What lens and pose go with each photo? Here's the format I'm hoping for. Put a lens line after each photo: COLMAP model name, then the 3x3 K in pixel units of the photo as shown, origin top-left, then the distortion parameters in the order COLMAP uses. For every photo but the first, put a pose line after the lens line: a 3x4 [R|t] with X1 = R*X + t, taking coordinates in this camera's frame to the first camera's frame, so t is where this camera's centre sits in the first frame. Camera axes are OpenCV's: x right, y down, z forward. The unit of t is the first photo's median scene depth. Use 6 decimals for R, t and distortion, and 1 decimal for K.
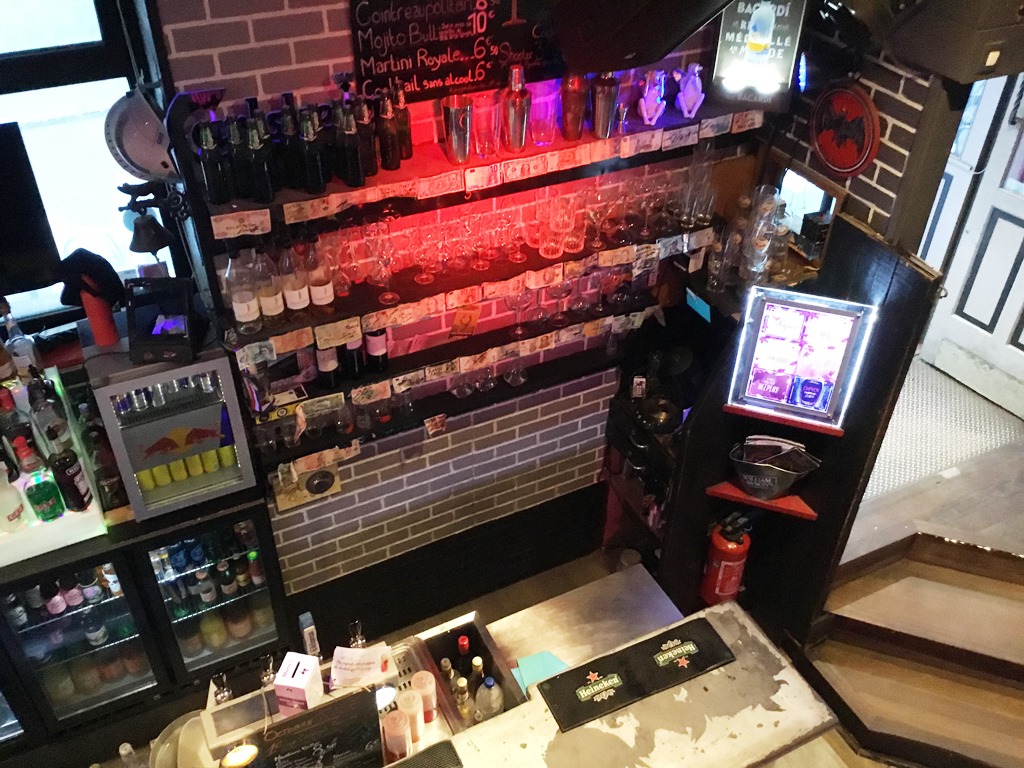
lens RADIAL K [[922.9, 0, 508.7], [0, 922.9, 387.7], [0, 0, 1]] dist [0.116449, -0.200971]
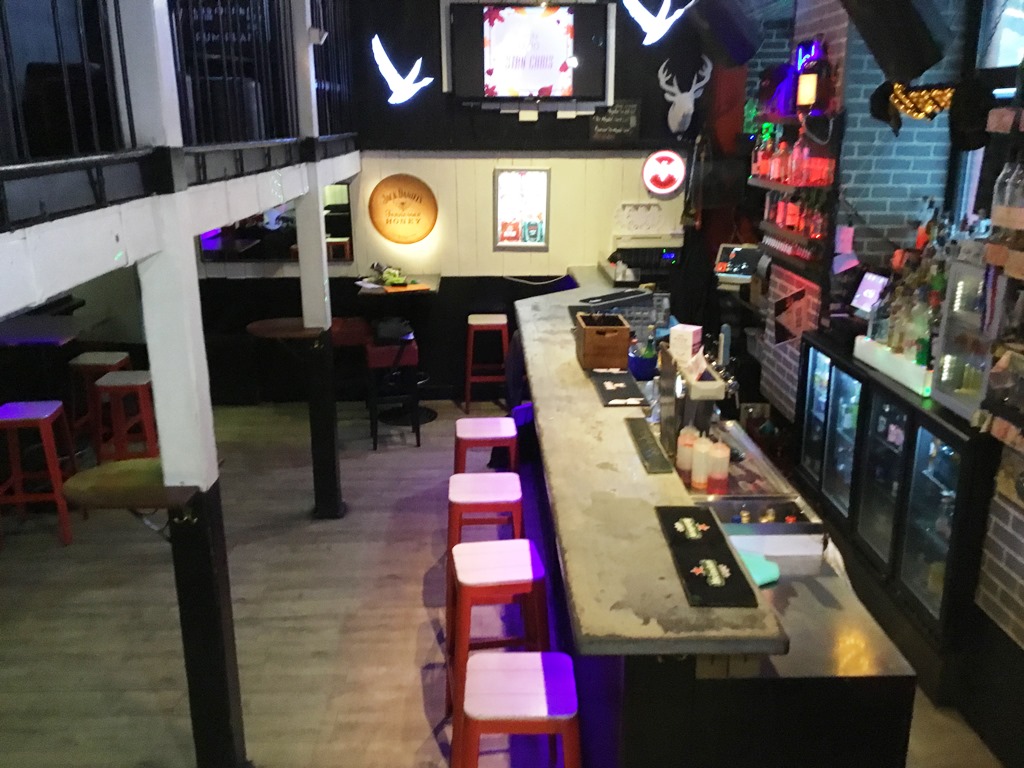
lens RADIAL K [[922.9, 0, 508.7], [0, 922.9, 387.7], [0, 0, 1]] dist [0.116449, -0.200971]
pose [[-0.428460, 0.233053, -0.872988, 0.892097], [-0.566845, 0.683062, 0.460557, -0.115395], [0.703639, 0.692179, -0.160560, 0.804943]]
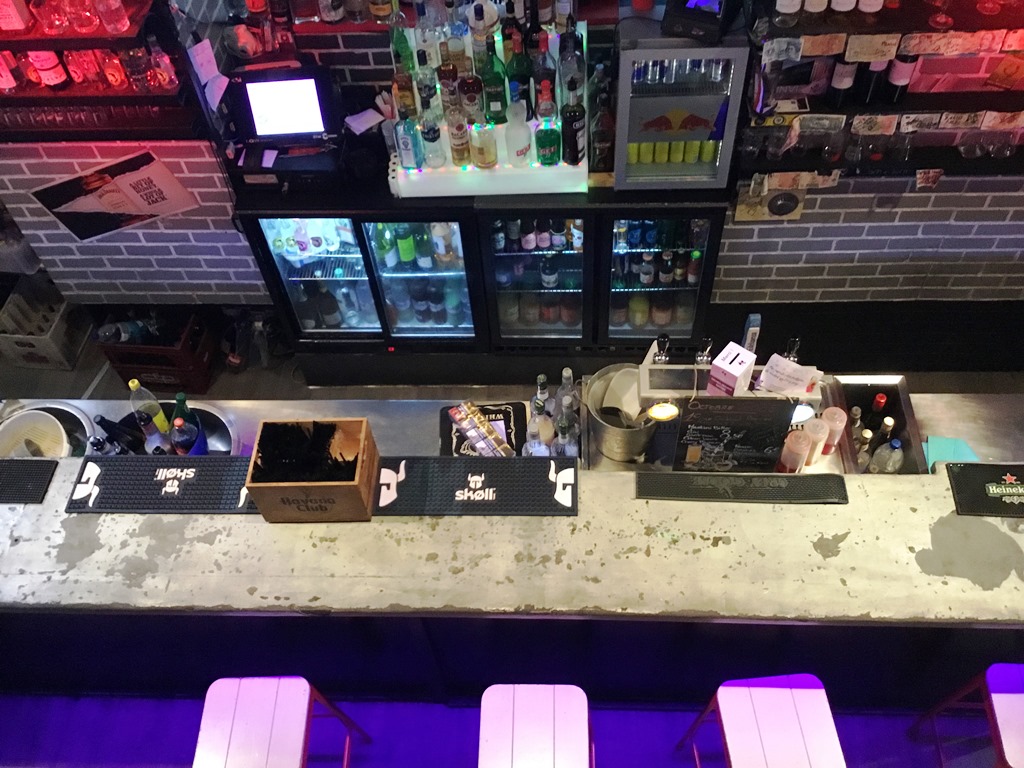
lens RADIAL K [[922.9, 0, 508.7], [0, 922.9, 387.7], [0, 0, 1]] dist [0.116449, -0.200971]
pose [[0.869206, 0.356751, -0.342358, -0.053735], [-0.247648, 0.913404, 0.323054, 0.036038], [0.427961, -0.196016, 0.882285, -0.046186]]
